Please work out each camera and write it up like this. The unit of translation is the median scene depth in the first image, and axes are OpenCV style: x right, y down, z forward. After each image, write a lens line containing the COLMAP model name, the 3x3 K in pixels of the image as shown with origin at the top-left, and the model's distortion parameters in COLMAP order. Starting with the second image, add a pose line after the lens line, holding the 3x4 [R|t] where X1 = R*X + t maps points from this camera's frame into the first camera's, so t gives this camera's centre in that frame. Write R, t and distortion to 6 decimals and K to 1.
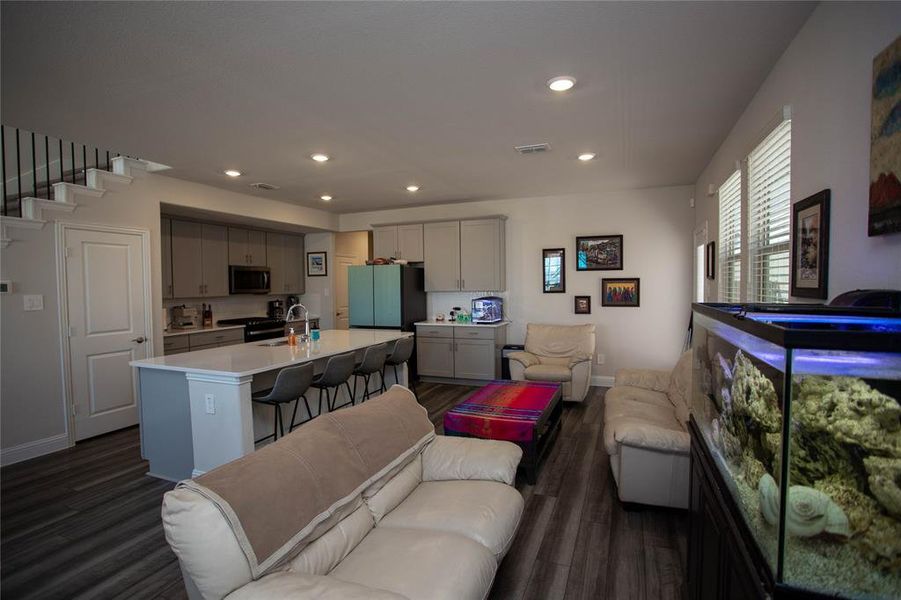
lens RADIAL K [[438.1, 0, 447.5], [0, 438.1, 301.1], [0, 0, 1]] dist [-0.082434, 0.039903]
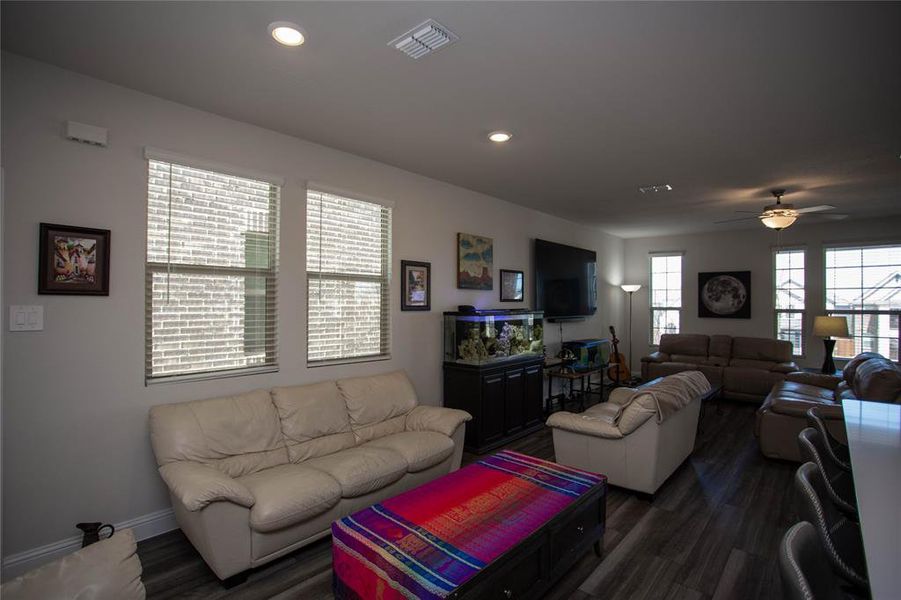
lens RADIAL K [[438.1, 0, 447.5], [0, 438.1, 301.1], [0, 0, 1]] dist [-0.082434, 0.039903]
pose [[-0.943376, 0.007777, 0.331633, 0.002235], [0.018236, 0.999429, 0.028436, -0.036478], [-0.331223, 0.032874, -0.942980, 0.965207]]
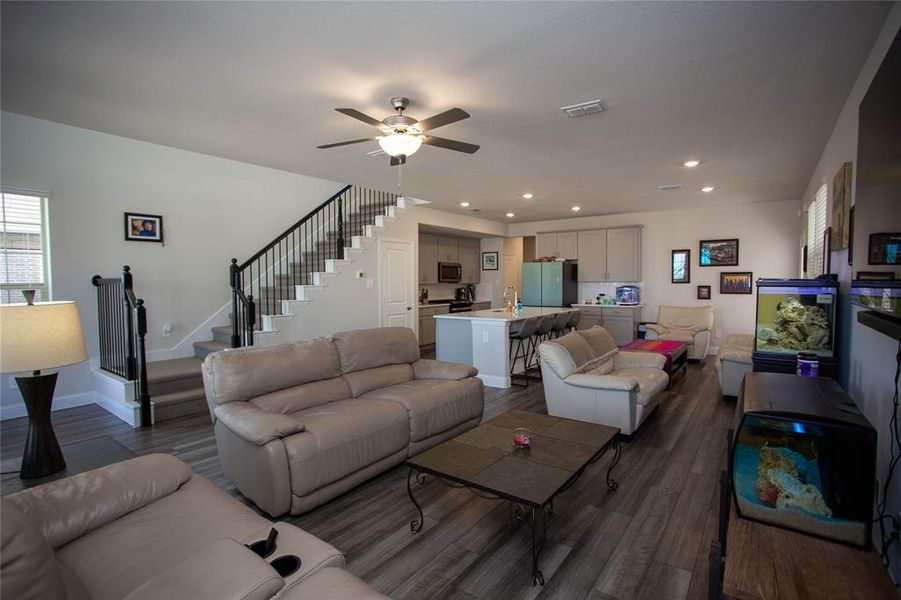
lens RADIAL K [[438.1, 0, 447.5], [0, 438.1, 301.1], [0, 0, 1]] dist [-0.082434, 0.039903]
pose [[0.969895, 0.017524, -0.242892, -0.126646], [-0.015013, 0.999813, 0.012184, 0.030731], [0.243060, -0.008170, 0.969977, -0.439838]]
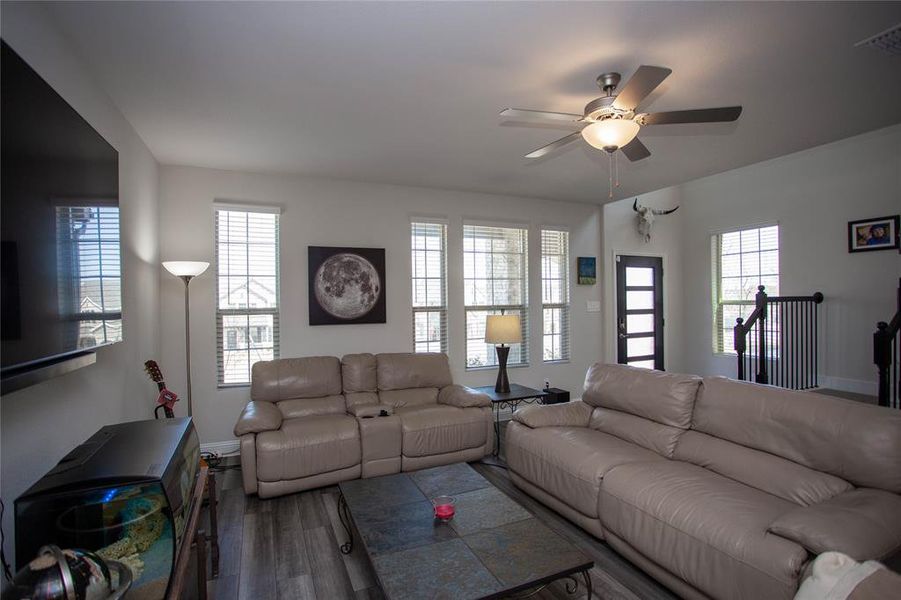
lens RADIAL K [[438.1, 0, 447.5], [0, 438.1, 301.1], [0, 0, 1]] dist [-0.082434, 0.039903]
pose [[-0.692484, 0.022747, -0.721074, 0.082544], [-0.004869, 0.999333, 0.036202, -0.007502], [0.721416, 0.028580, -0.691912, 0.216455]]
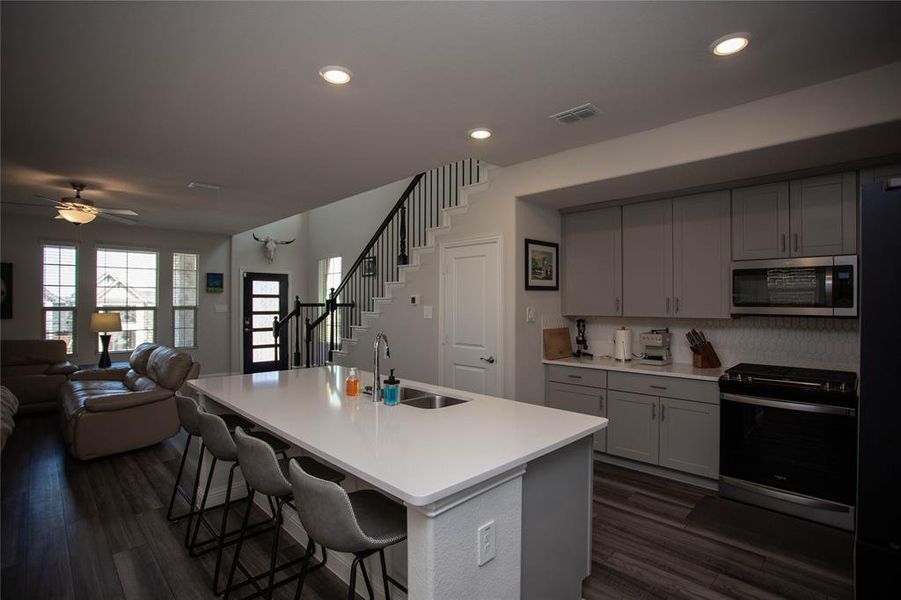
lens RADIAL K [[438.1, 0, 447.5], [0, 438.1, 301.1], [0, 0, 1]] dist [-0.082434, 0.039903]
pose [[-0.387006, 0.007880, -0.922044, 0.116570], [-0.031691, 0.999259, 0.021842, -0.035823], [0.921533, 0.037673, -0.386469, 0.927413]]
